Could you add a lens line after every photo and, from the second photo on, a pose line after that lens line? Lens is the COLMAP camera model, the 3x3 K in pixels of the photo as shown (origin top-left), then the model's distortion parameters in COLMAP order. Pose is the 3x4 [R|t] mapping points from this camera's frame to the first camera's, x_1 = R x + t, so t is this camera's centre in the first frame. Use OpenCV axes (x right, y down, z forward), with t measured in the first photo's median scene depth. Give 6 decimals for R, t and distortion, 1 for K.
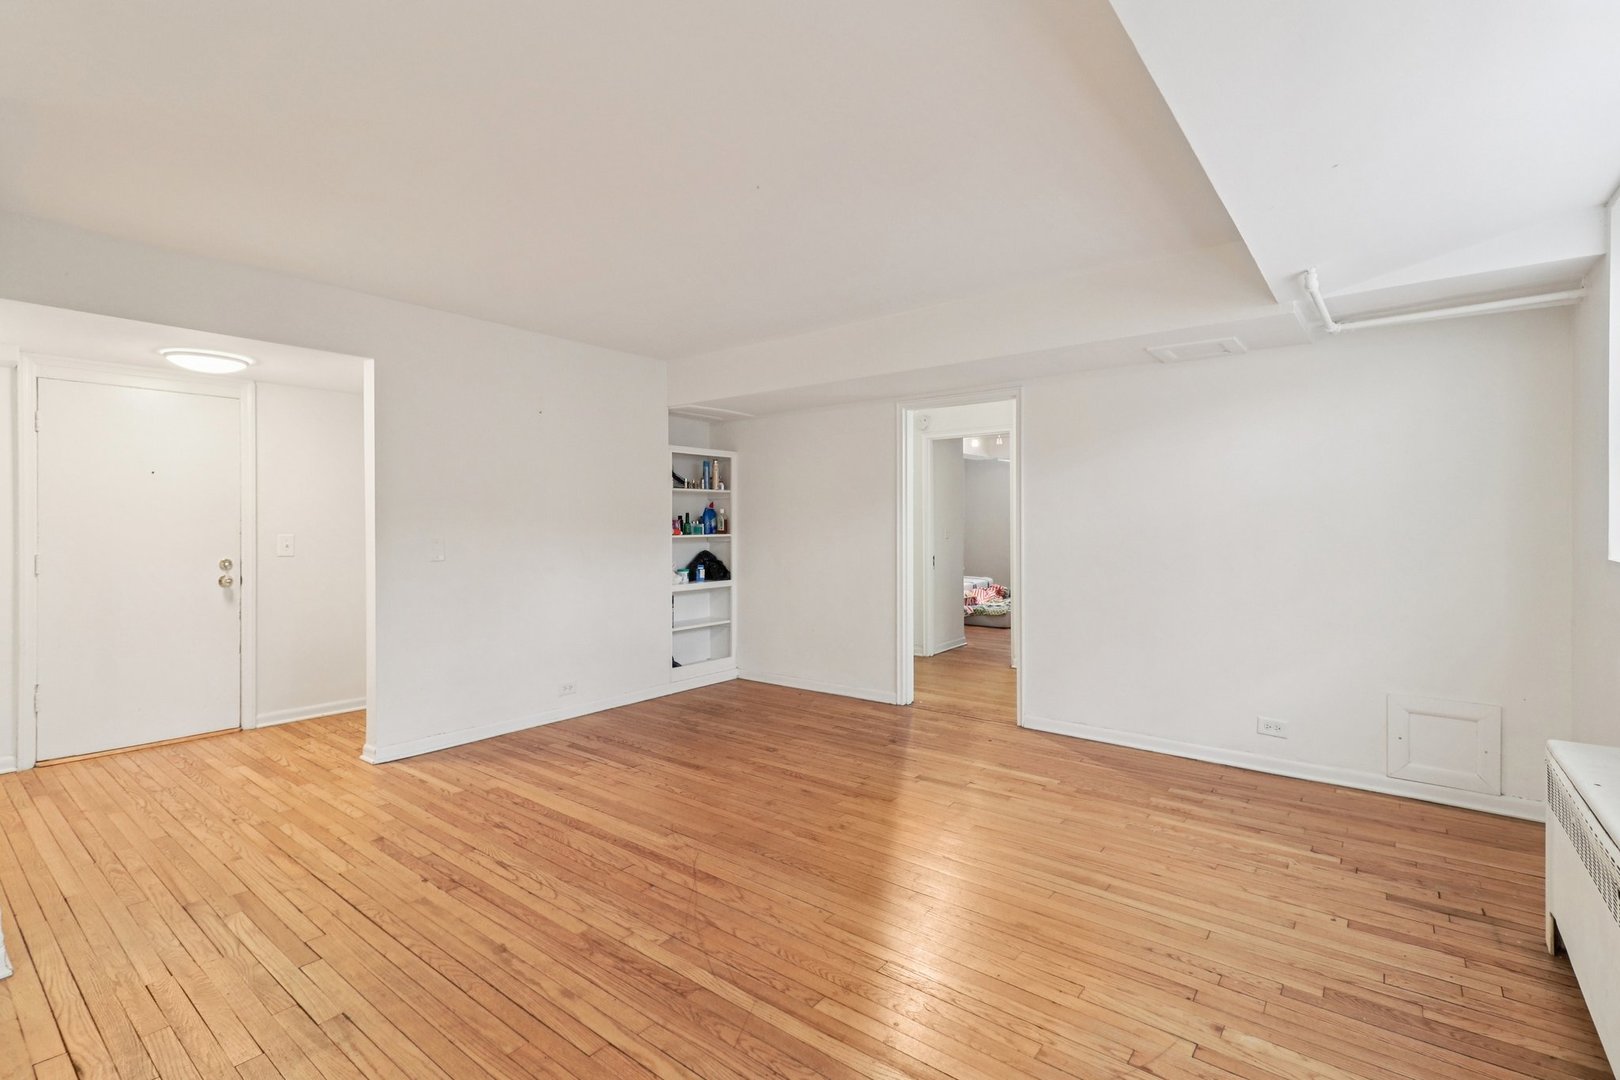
lens RADIAL K [[749.8, 0, 803.1], [0, 749.8, 523.5], [0, 0, 1]] dist [0.025163, -0.014077]
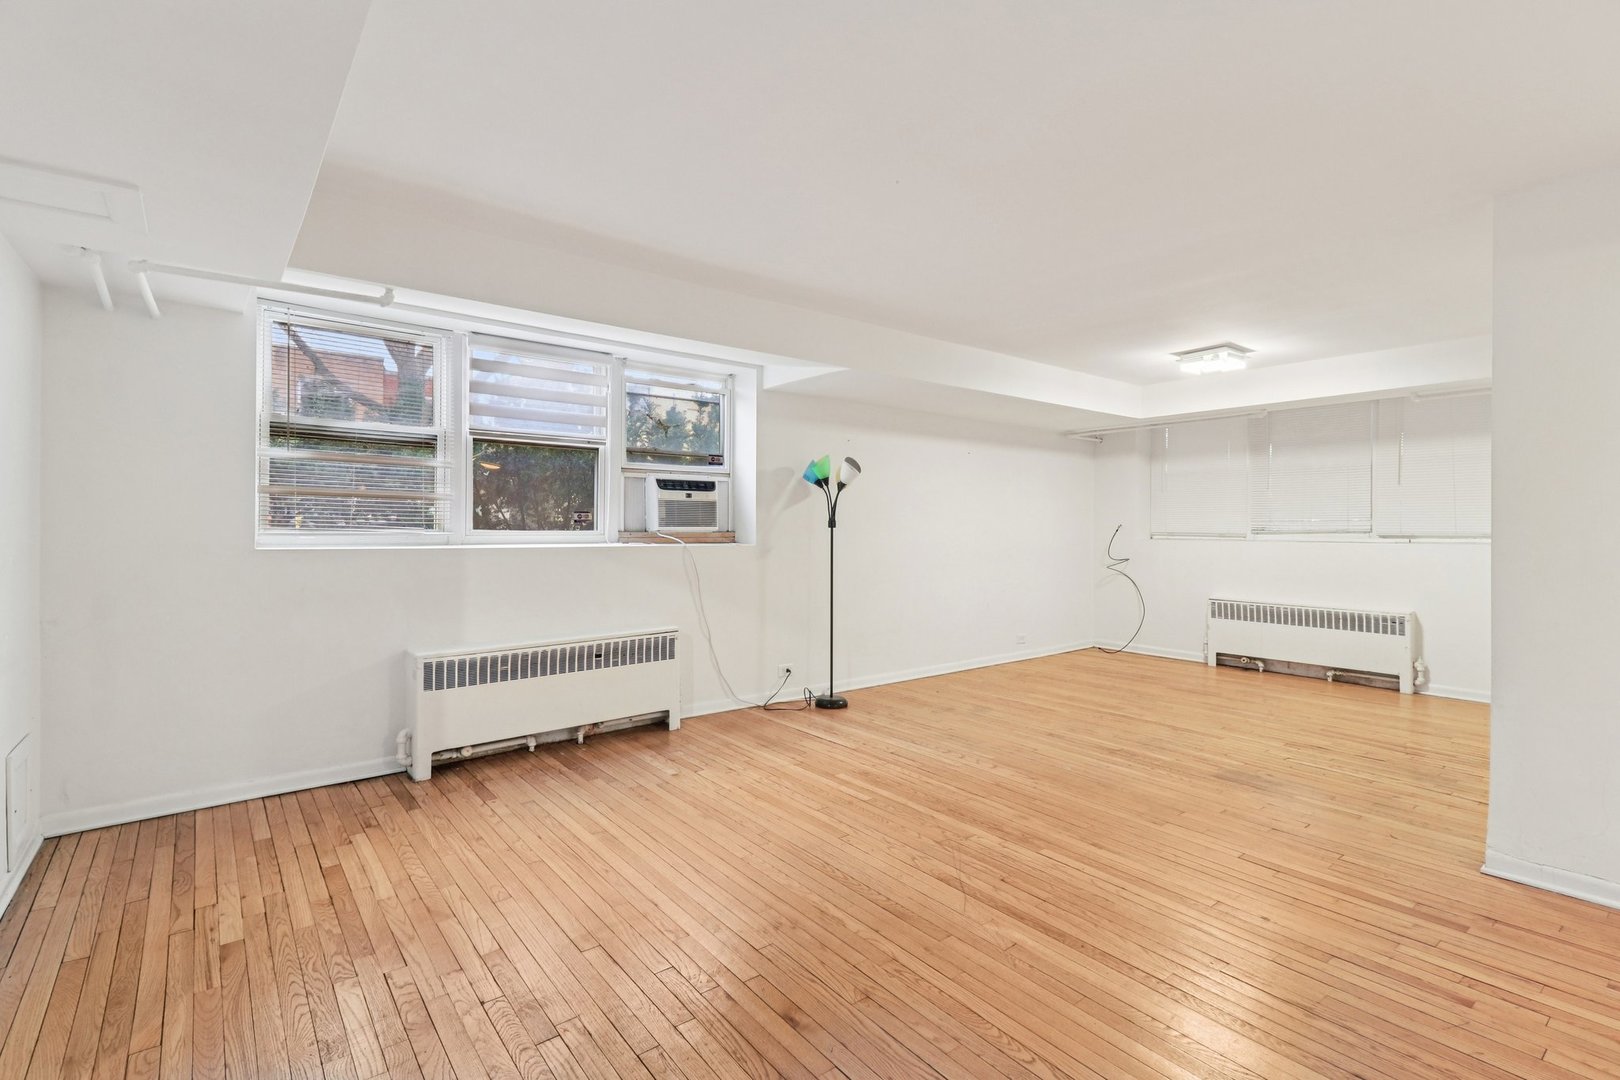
lens RADIAL K [[749.8, 0, 803.1], [0, 749.8, 523.5], [0, 0, 1]] dist [0.025163, -0.014077]
pose [[-0.972902, -0.001786, 0.231209, -0.164511], [-0.002315, 0.999995, -0.002019, 0.002091], [-0.231204, -0.002499, -0.972902, 1.945156]]
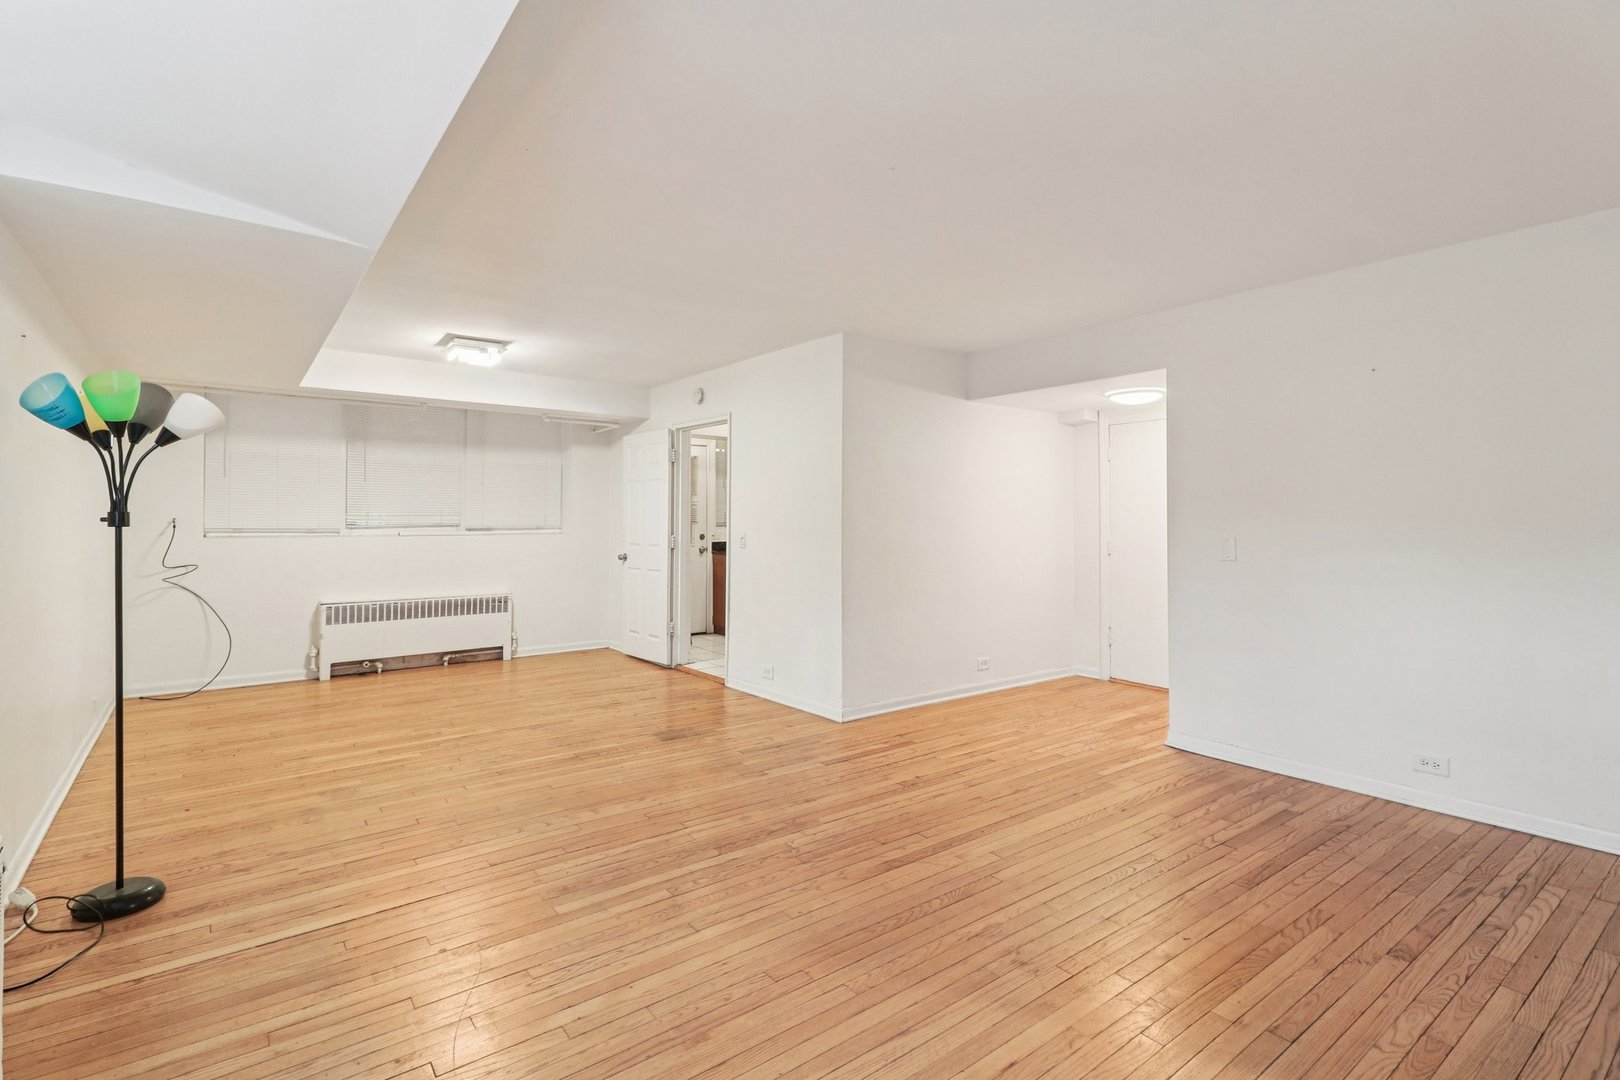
lens RADIAL K [[749.8, 0, 803.1], [0, 749.8, 523.5], [0, 0, 1]] dist [0.025163, -0.014077]
pose [[-0.246851, 0.003793, -0.969046, 0.865204], [-0.001557, 0.999989, 0.004311, -0.001272], [0.969052, 0.002573, -0.246843, 1.099369]]
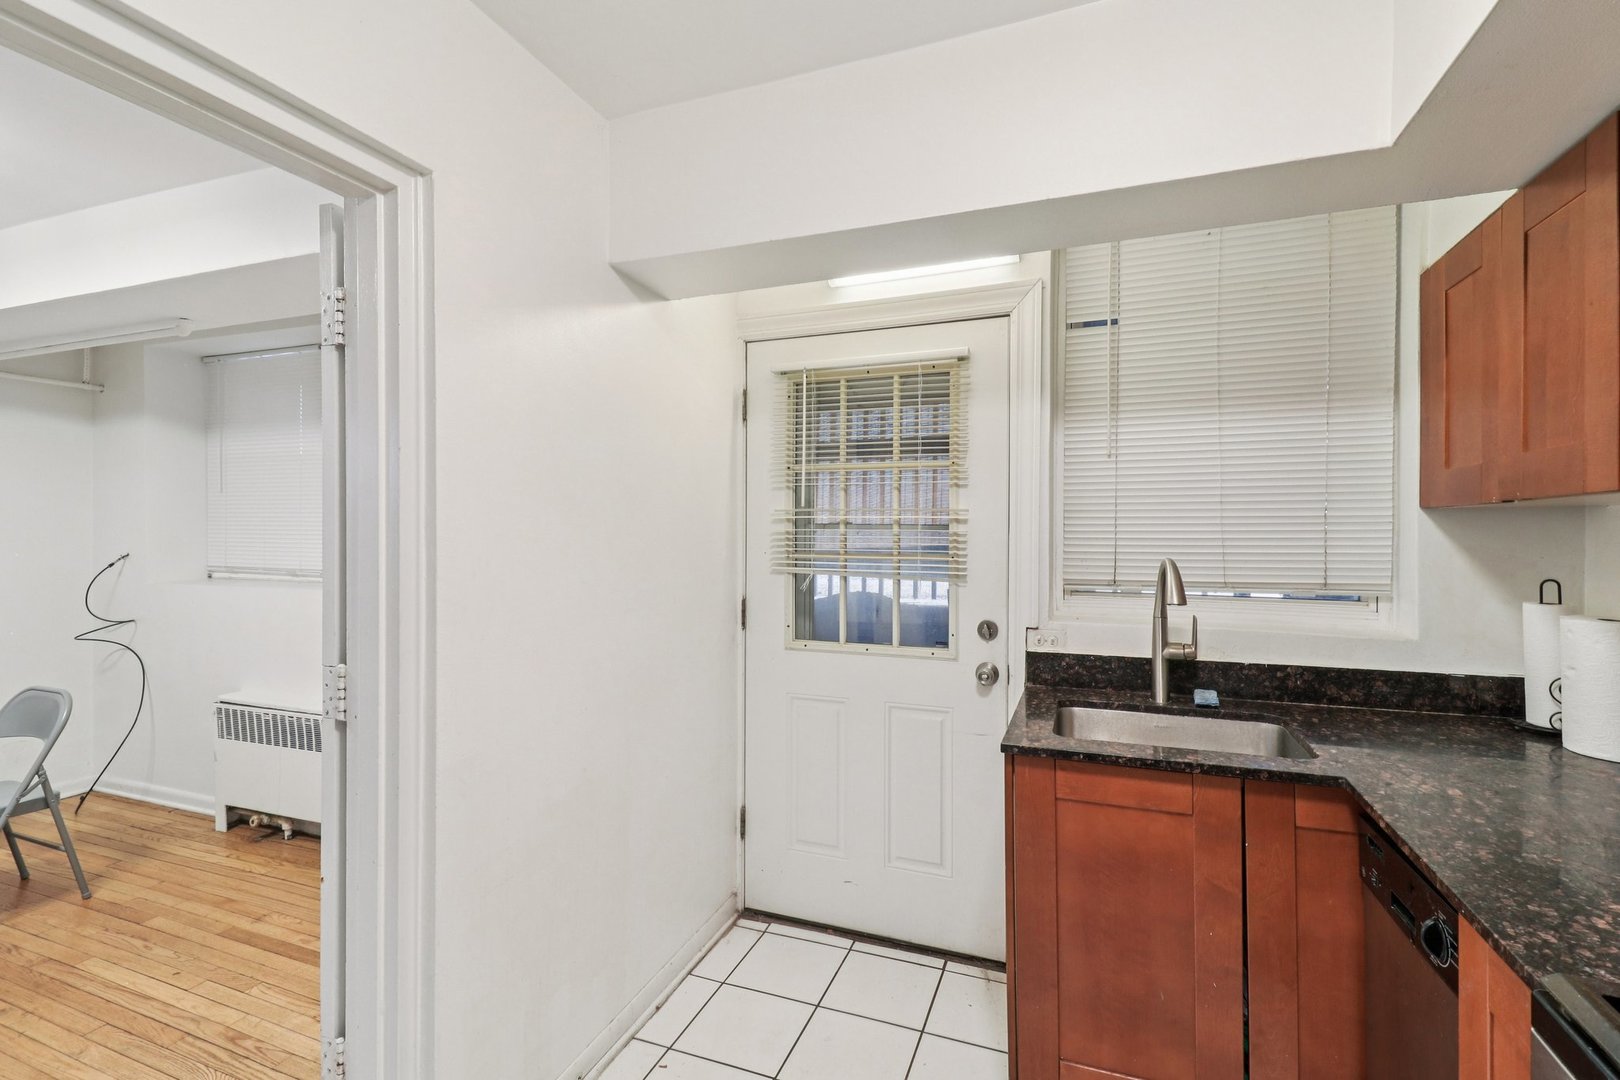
lens RADIAL K [[749.8, 0, 803.1], [0, 749.8, 523.5], [0, 0, 1]] dist [0.025163, -0.014077]
pose [[-0.956364, -0.001619, -0.292172, -1.457344], [-0.000407, 0.999991, -0.004210, -0.053963], [0.292176, -0.003907, -0.956357, 0.750154]]
